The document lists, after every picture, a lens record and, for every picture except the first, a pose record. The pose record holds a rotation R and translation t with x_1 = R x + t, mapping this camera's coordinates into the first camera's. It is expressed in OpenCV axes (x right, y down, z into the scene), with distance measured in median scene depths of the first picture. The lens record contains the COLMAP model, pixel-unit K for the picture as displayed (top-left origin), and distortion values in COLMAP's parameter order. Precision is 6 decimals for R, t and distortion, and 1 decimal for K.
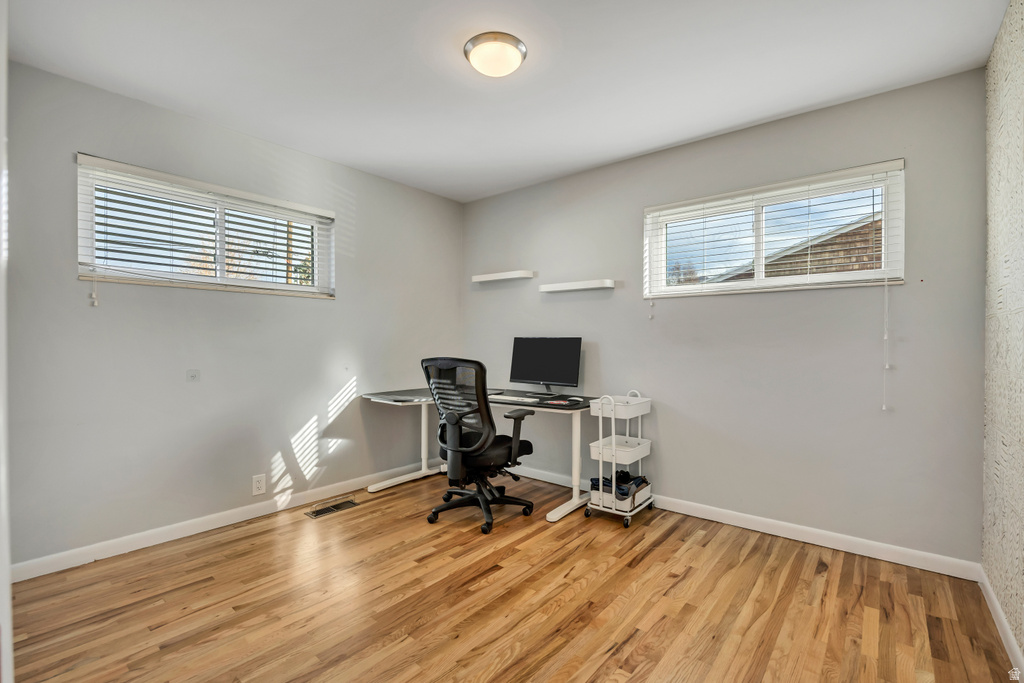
lens RADIAL K [[456.9, 0, 506.7], [0, 456.9, 342.1], [0, 0, 1]] dist [-0.005851, -0.000571]
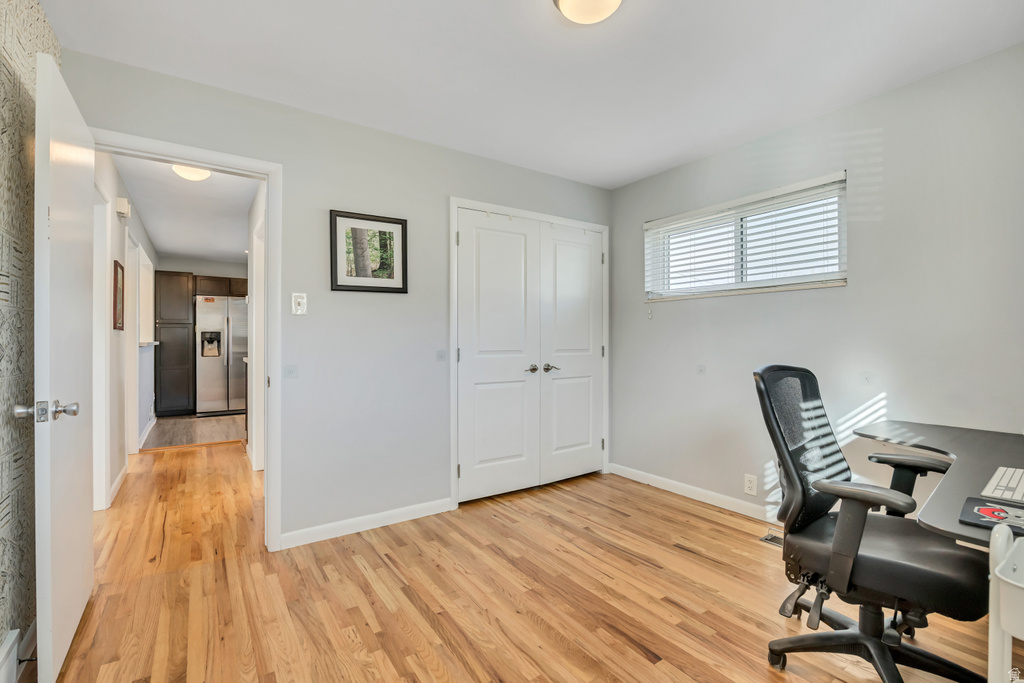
lens RADIAL K [[456.9, 0, 506.7], [0, 456.9, 341.7], [0, 0, 1]] dist [-0.005851, -0.000571]
pose [[-0.272754, -0.003179, -0.962079, 0.735408], [0.000074, 0.999994, -0.003325, 0.002177], [0.962084, -0.000979, -0.272752, 0.984334]]
